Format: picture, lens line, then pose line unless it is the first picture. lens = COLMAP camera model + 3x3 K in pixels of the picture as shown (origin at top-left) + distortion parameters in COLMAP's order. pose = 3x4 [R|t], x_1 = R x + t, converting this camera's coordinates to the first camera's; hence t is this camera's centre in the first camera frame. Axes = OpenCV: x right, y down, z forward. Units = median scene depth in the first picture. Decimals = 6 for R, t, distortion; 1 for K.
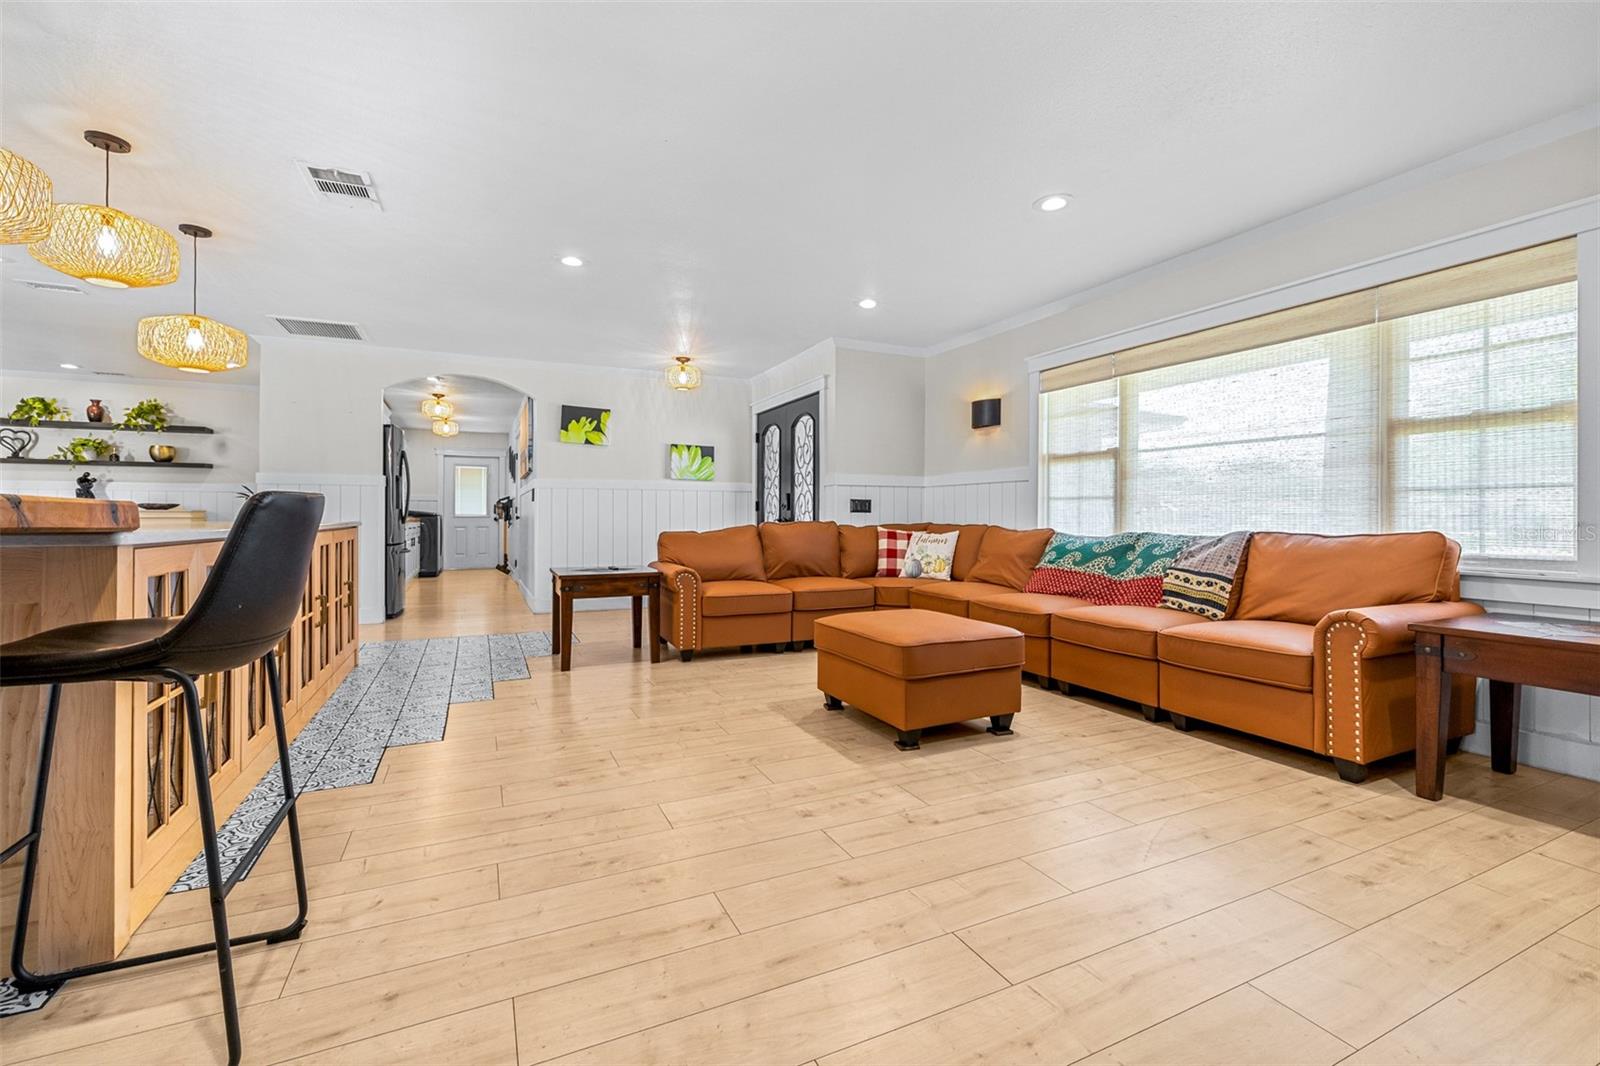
lens RADIAL K [[694.1, 0, 807.0], [0, 694.1, 520.3], [0, 0, 1]] dist [0.003710, -0.001829]
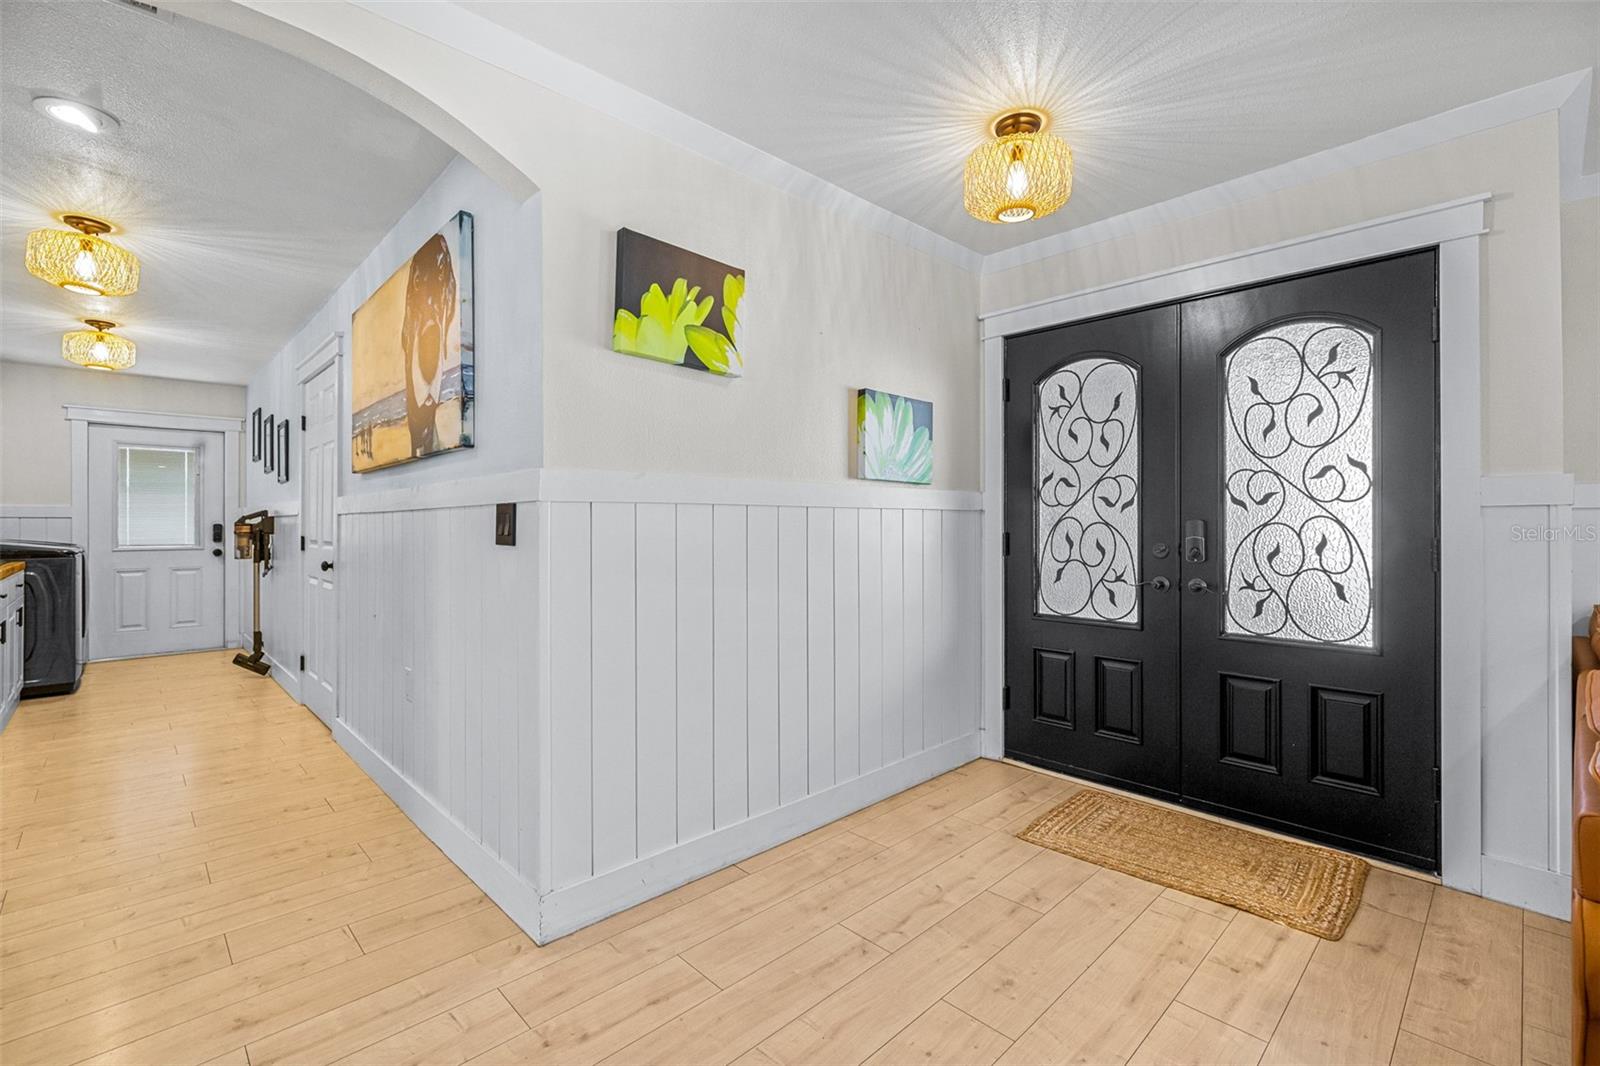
lens RADIAL K [[694.1, 0, 788.4], [0, 694.1, 527.4], [0, 0, 1]] dist [0.003710, -0.001829]
pose [[0.948966, -0.004818, 0.315340, -0.353929], [0.003776, 0.999985, 0.003917, -0.034346], [-0.315354, -0.002526, 0.948971, 0.643078]]
